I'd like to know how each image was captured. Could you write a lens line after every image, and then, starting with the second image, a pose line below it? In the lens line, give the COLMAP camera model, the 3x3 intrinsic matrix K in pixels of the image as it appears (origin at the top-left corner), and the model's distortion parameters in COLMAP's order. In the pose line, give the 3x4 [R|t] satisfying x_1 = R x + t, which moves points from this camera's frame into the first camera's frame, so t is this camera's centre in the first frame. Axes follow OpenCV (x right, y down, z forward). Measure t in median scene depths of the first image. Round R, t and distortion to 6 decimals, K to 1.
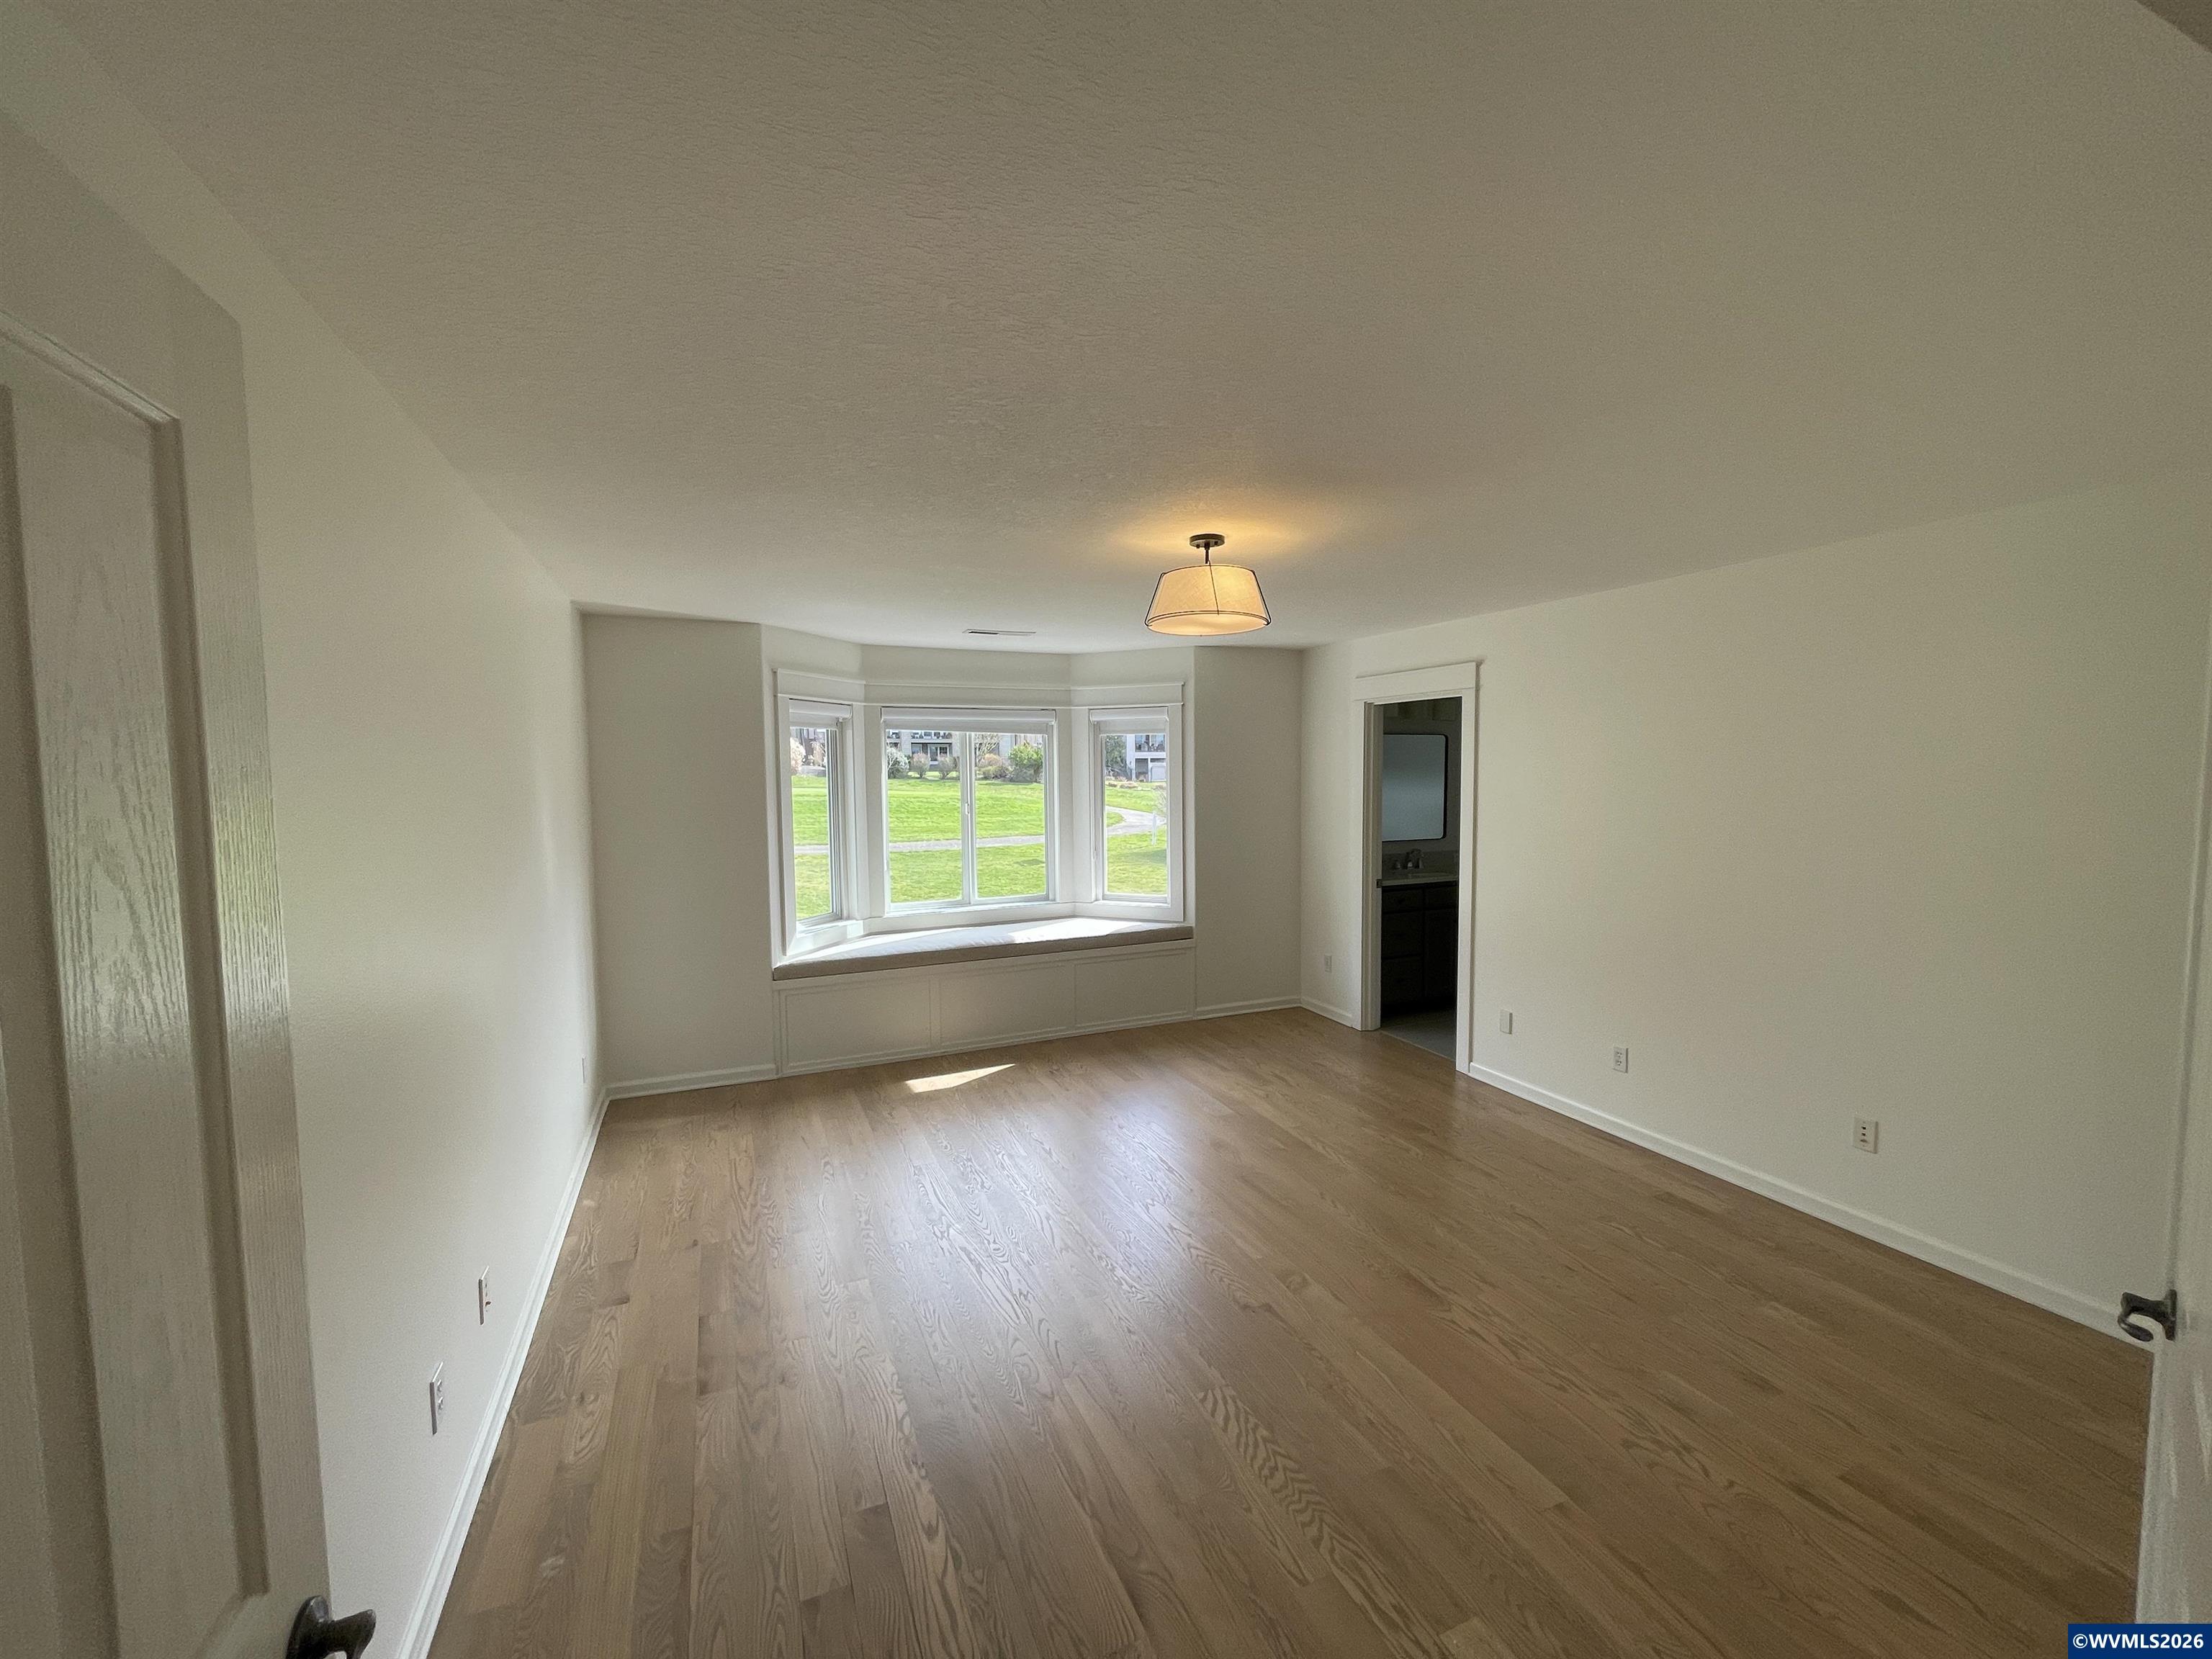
lens RADIAL K [[892.7, 0, 1107.6], [0, 892.7, 825.3], [0, 0, 1]] dist [0.001646, -0.000005]
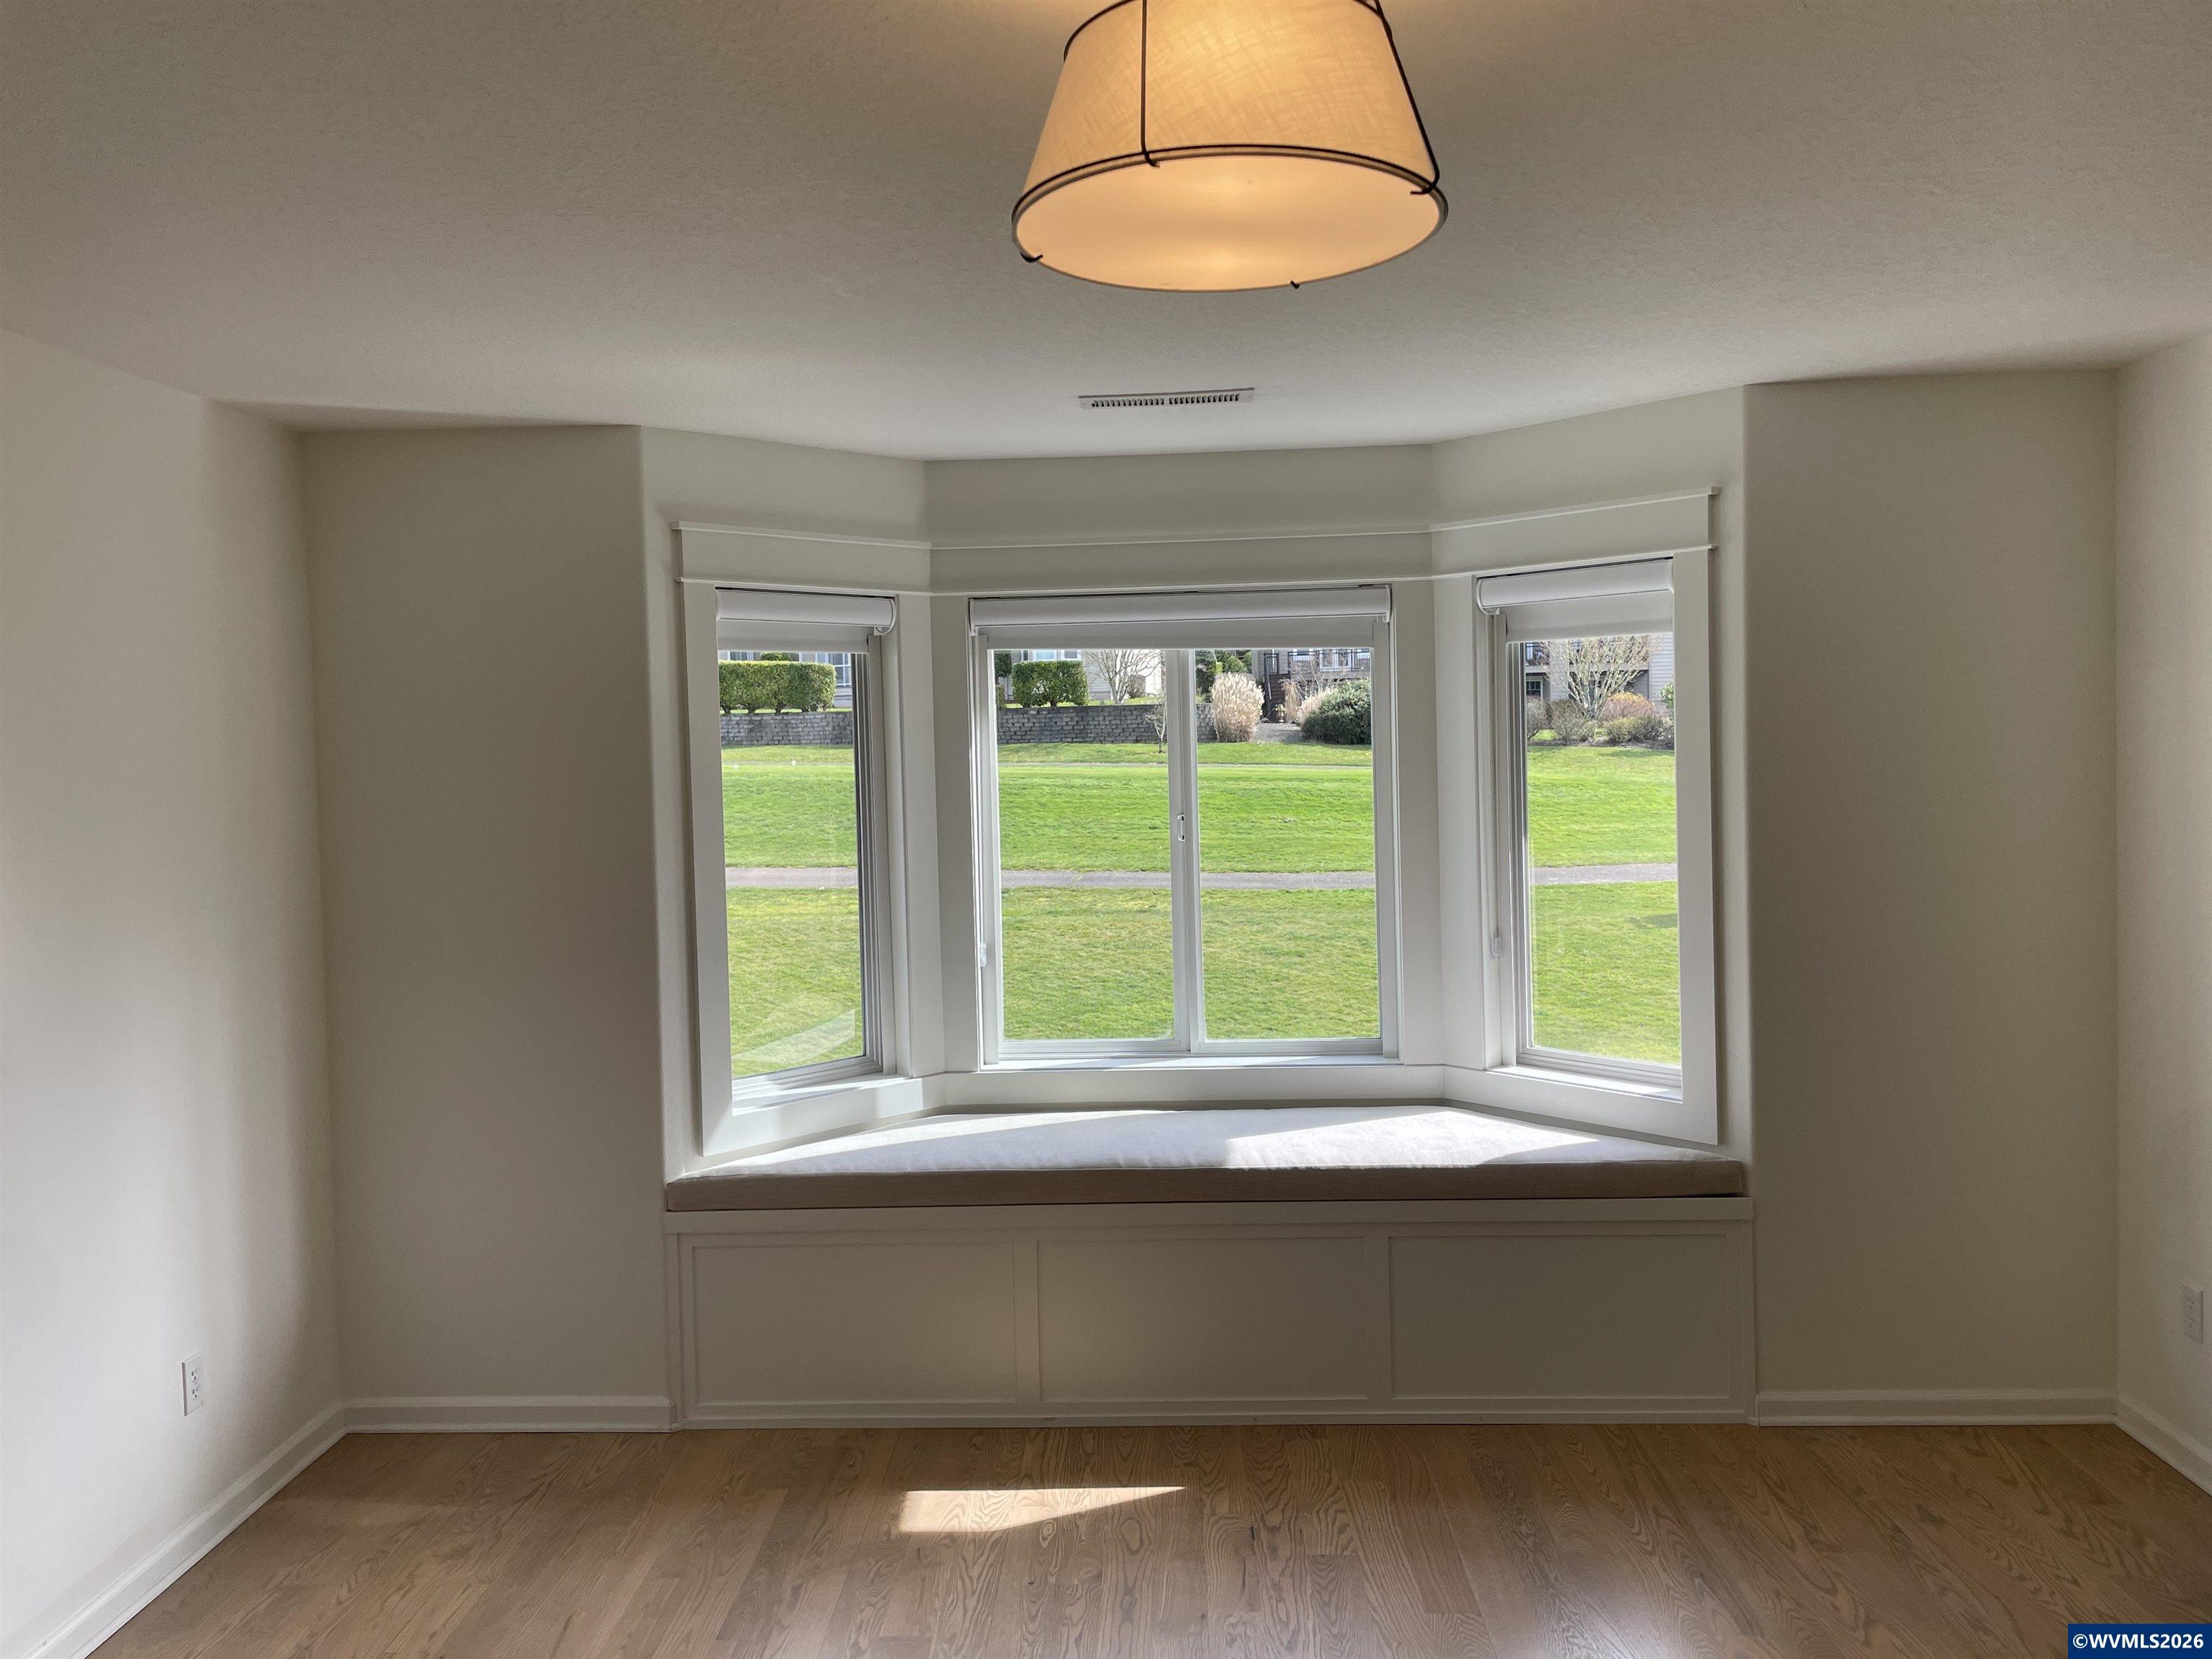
lens RADIAL K [[1686.6, 0, 1075.5], [0, 1686.6, 809.8], [0, 0, 1]] dist [0.103018, -0.141428]
pose [[0.896286, 0.005237, -0.443445, 0.168003], [-0.011147, 0.999880, -0.010720, -0.019619], [0.443336, 0.014551, 0.896237, 0.274246]]
